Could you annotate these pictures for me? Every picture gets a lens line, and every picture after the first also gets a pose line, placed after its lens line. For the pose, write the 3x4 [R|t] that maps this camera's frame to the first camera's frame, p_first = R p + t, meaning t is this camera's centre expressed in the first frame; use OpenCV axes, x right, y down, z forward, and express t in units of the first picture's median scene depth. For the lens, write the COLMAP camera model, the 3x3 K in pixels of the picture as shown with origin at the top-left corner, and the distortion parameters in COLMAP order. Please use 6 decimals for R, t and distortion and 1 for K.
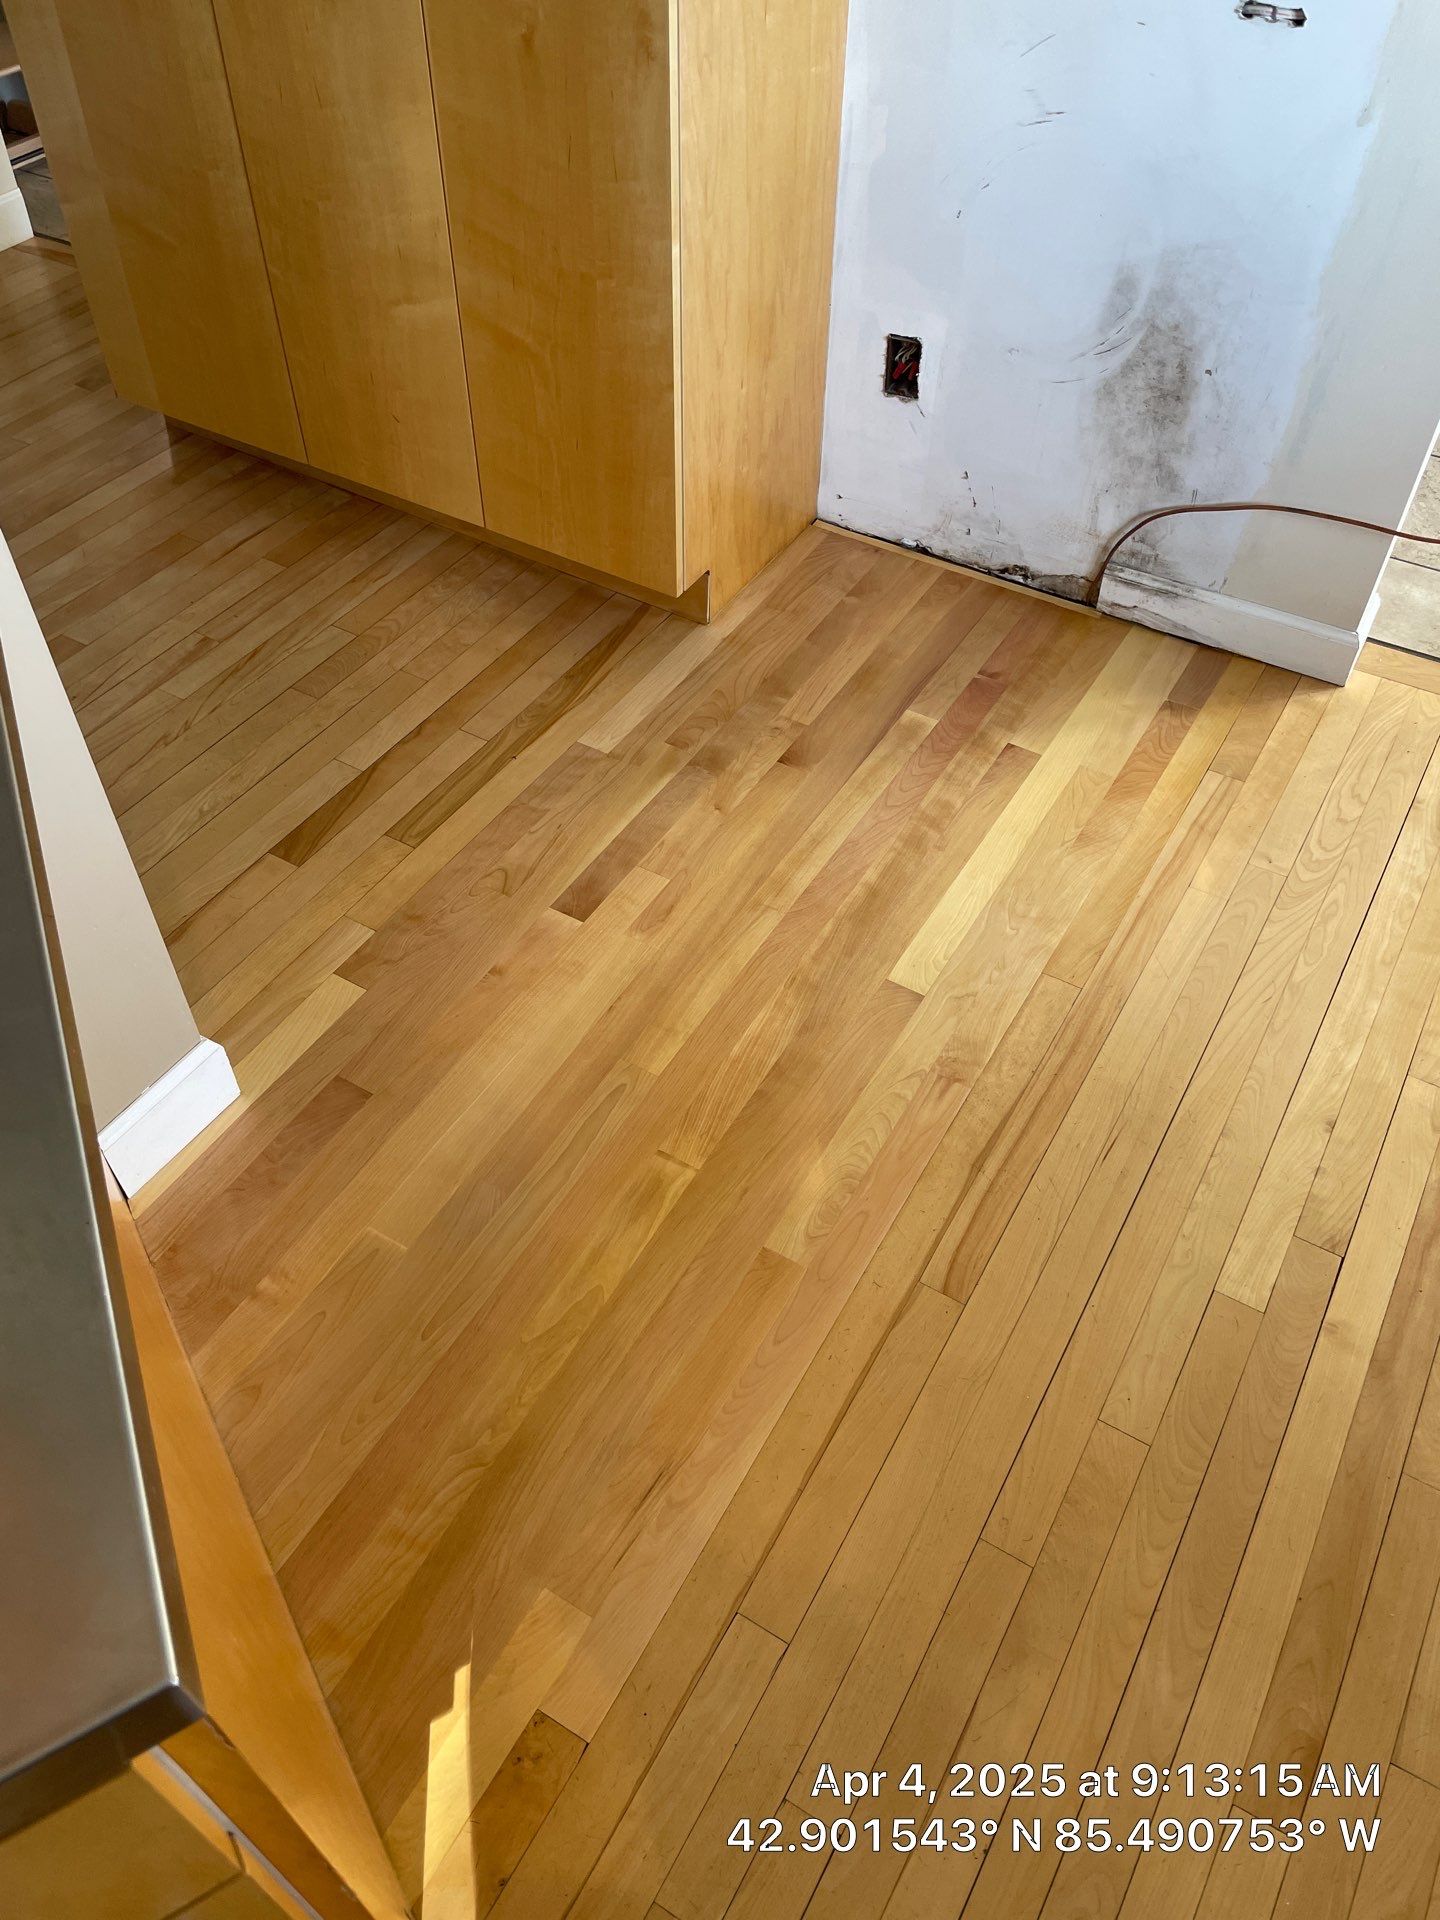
lens RADIAL K [[1463.6, 0, 724.9], [0, 1463.6, 960.1], [0, 0, 1]] dist [0.071234, -0.110465]
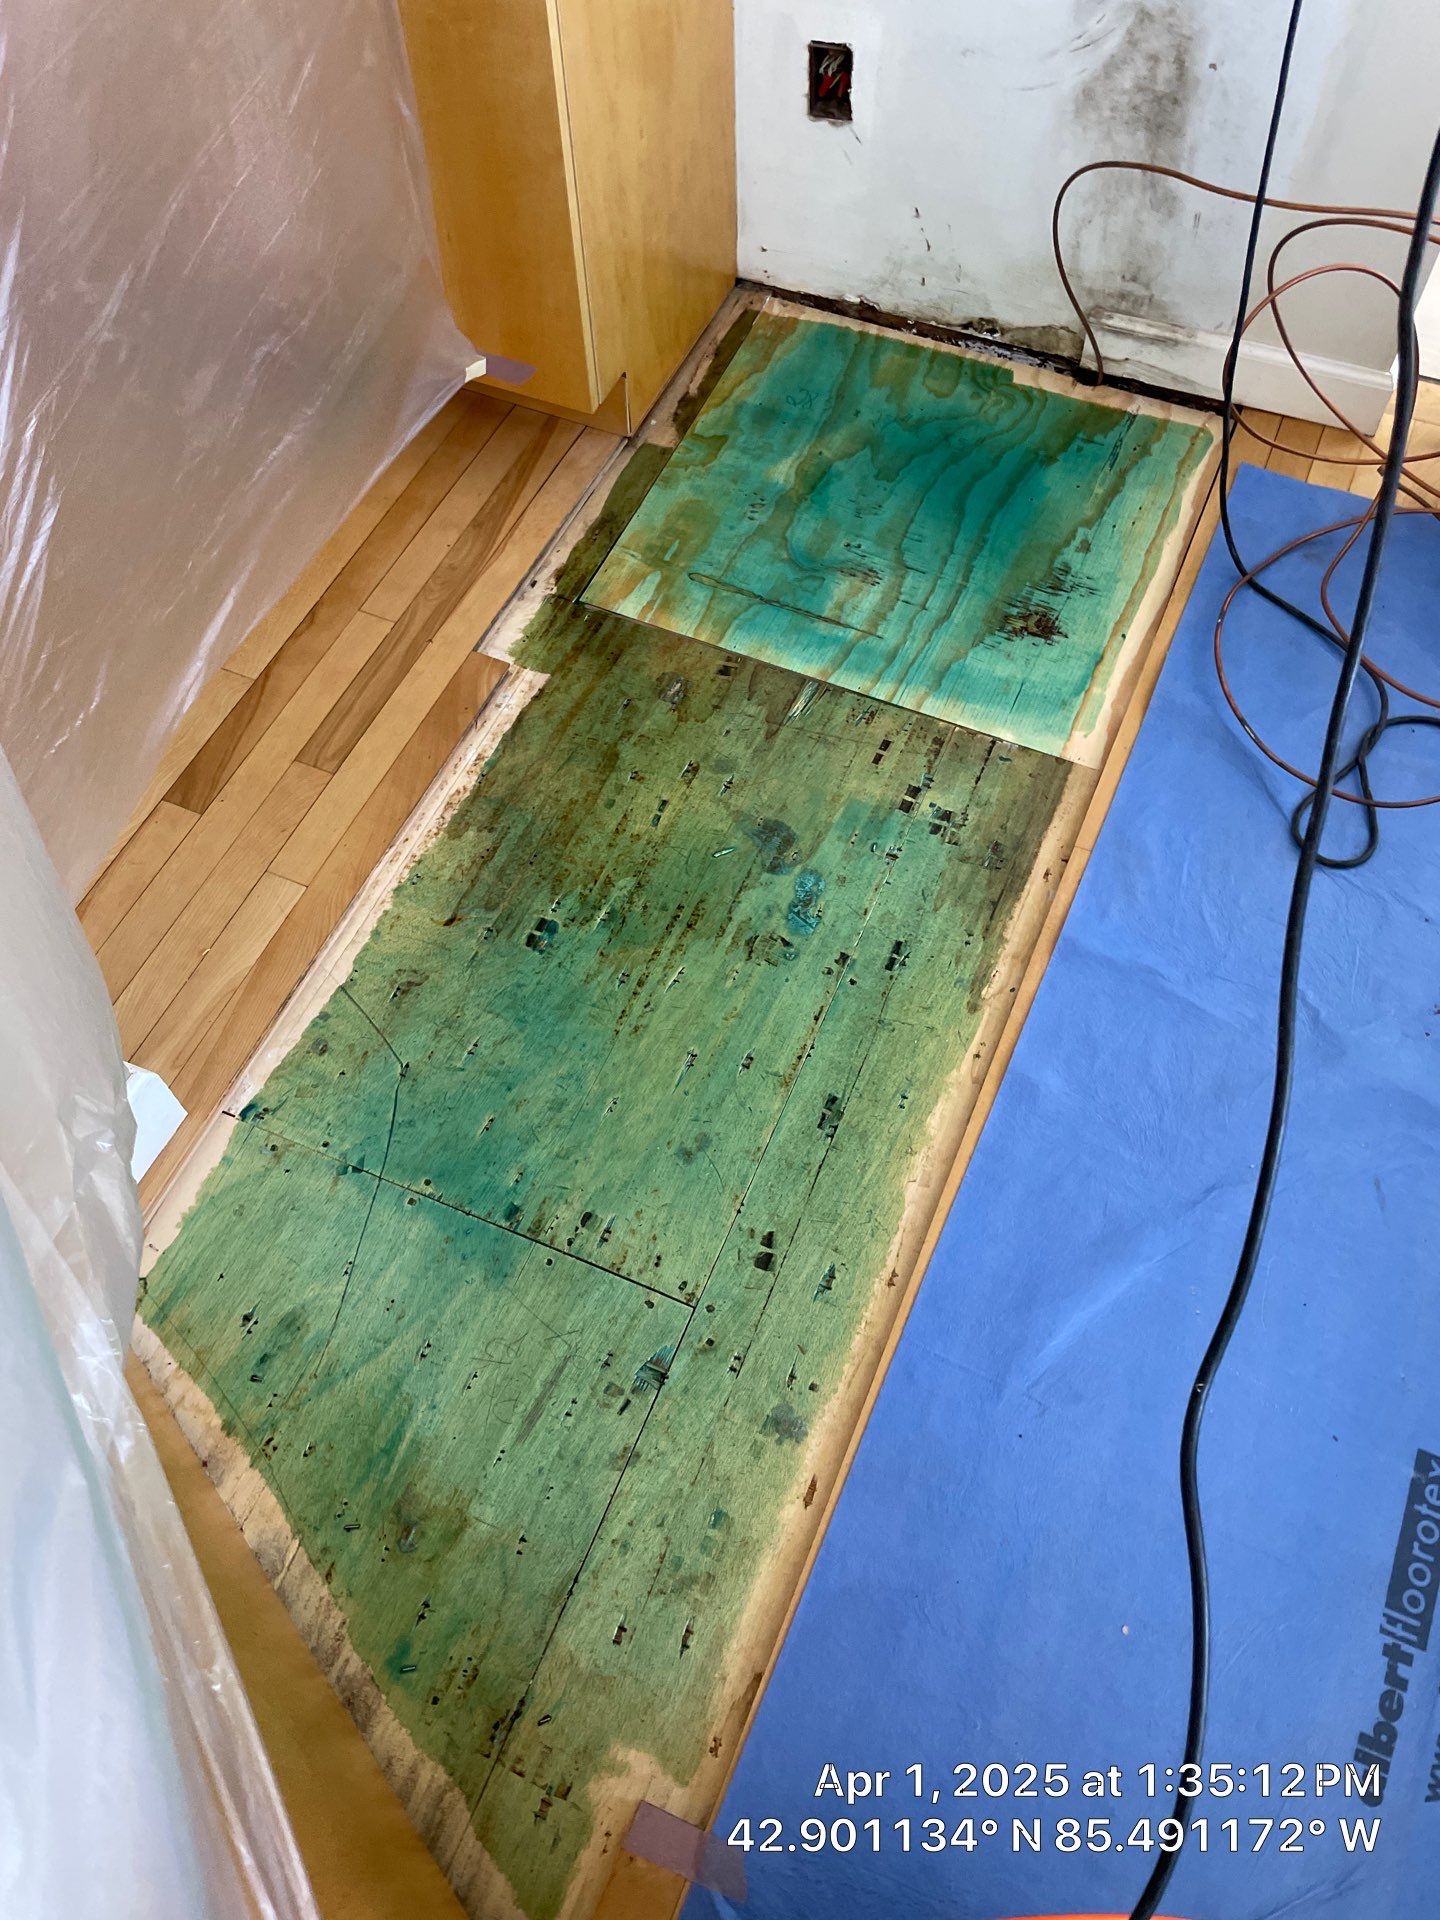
lens RADIAL K [[1463.6, 0, 710.9], [0, 1463.6, 971.8], [0, 0, 1]] dist [0.071234, -0.110465]
pose [[0.992305, -0.120537, 0.028324, -0.028711], [0.112380, 0.972779, 0.202664, -0.103953], [-0.051981, -0.197921, 0.978839, 0.116679]]
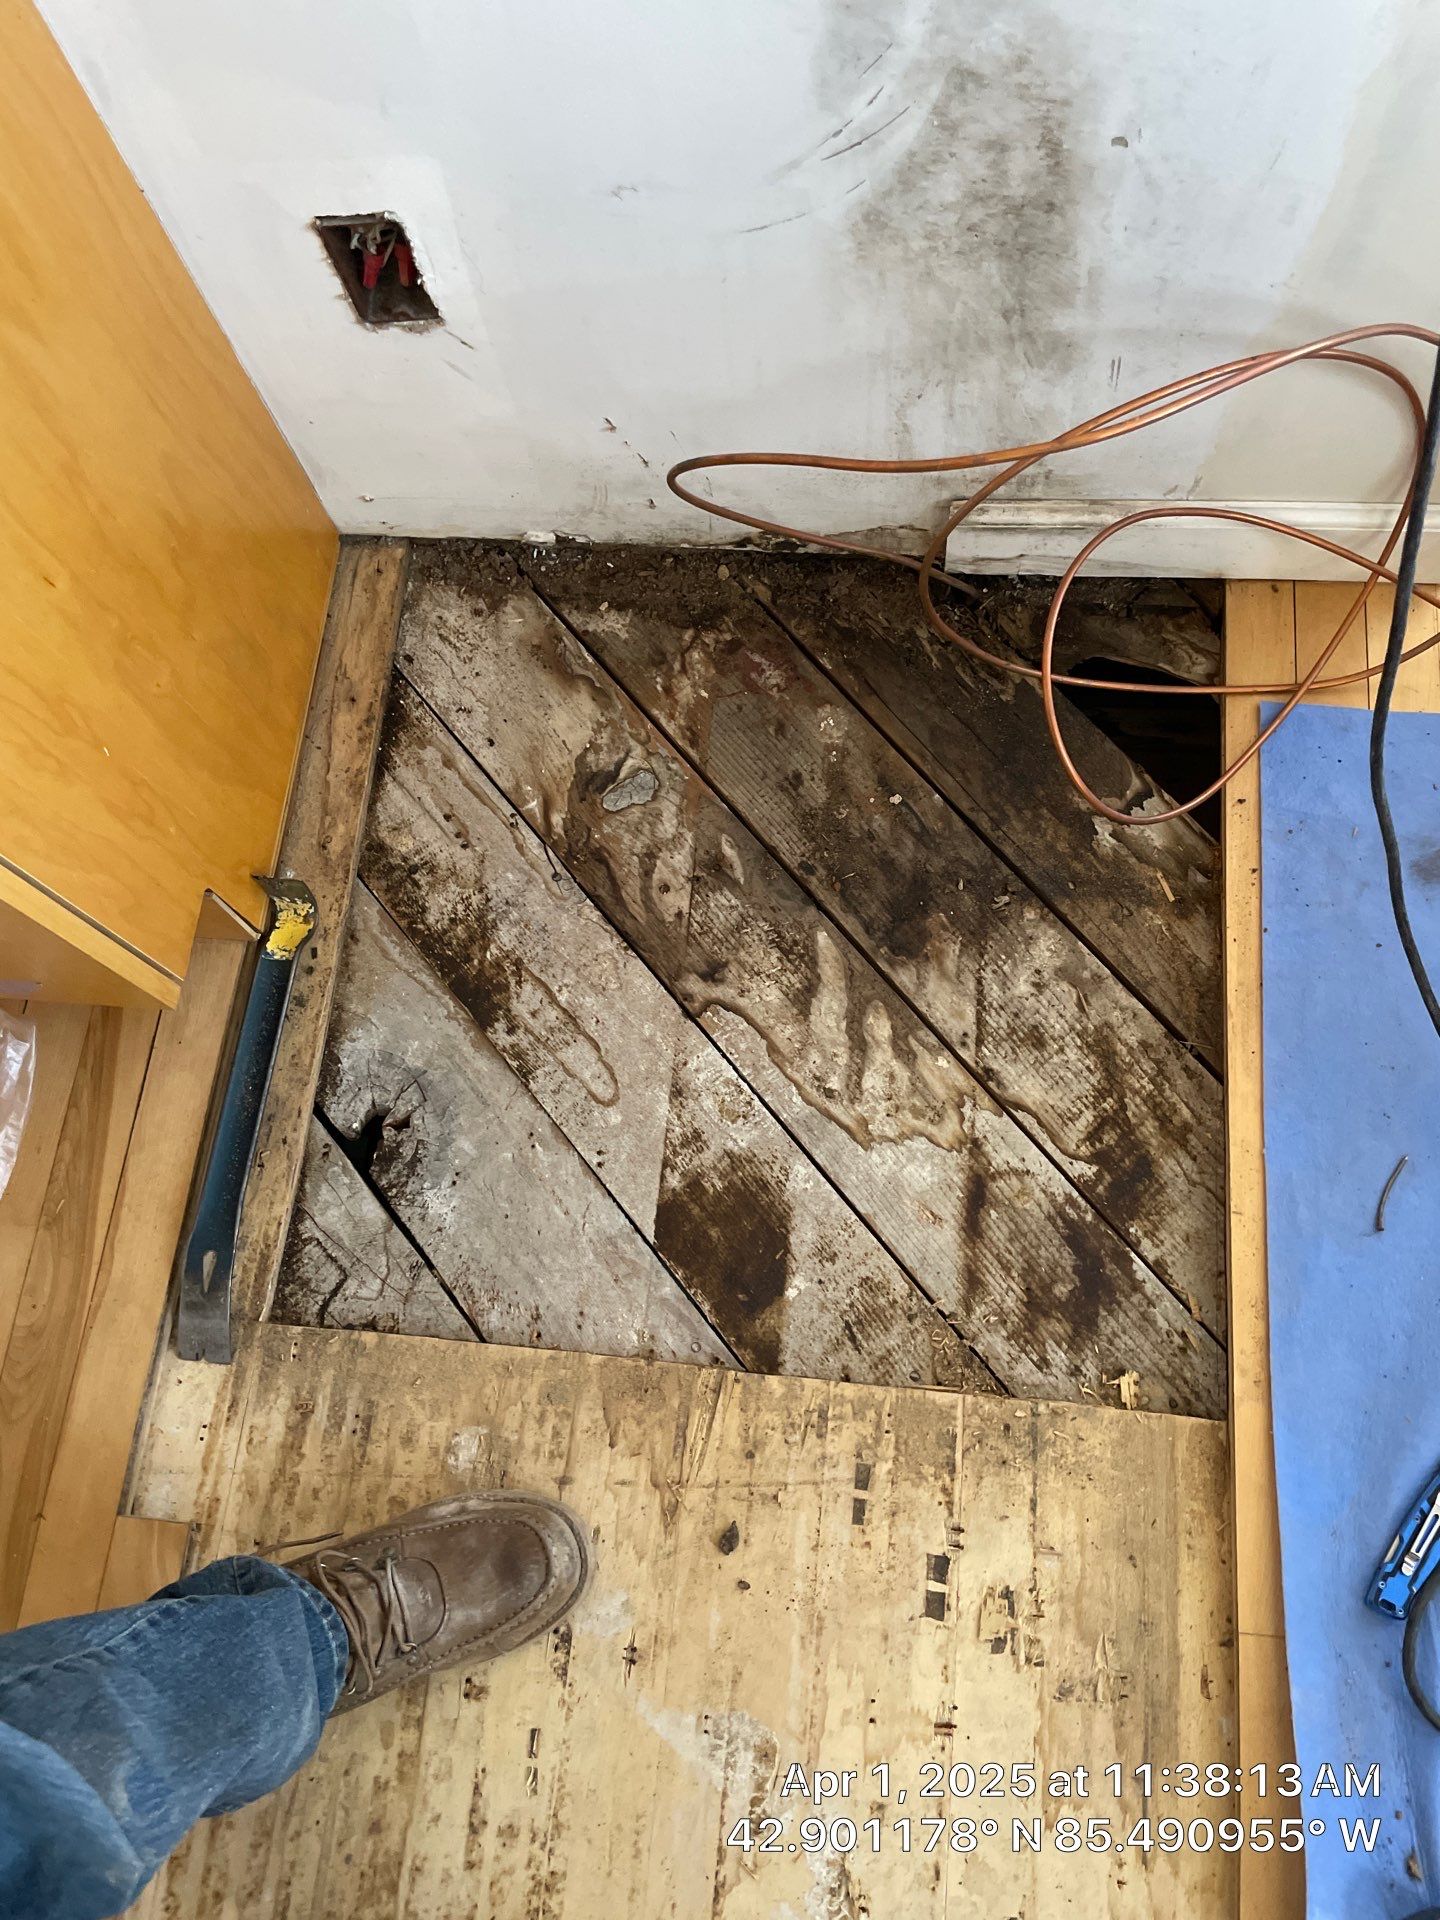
lens RADIAL K [[1463.6, 0, 741.8], [0, 1463.6, 957.3], [0, 0, 1]] dist [0.071234, -0.110465]
pose [[0.901999, -0.427912, 0.057352, 0.112688], [0.370553, 0.835480, 0.405788, -0.395266], [-0.221558, -0.344769, 0.912166, 0.557370]]
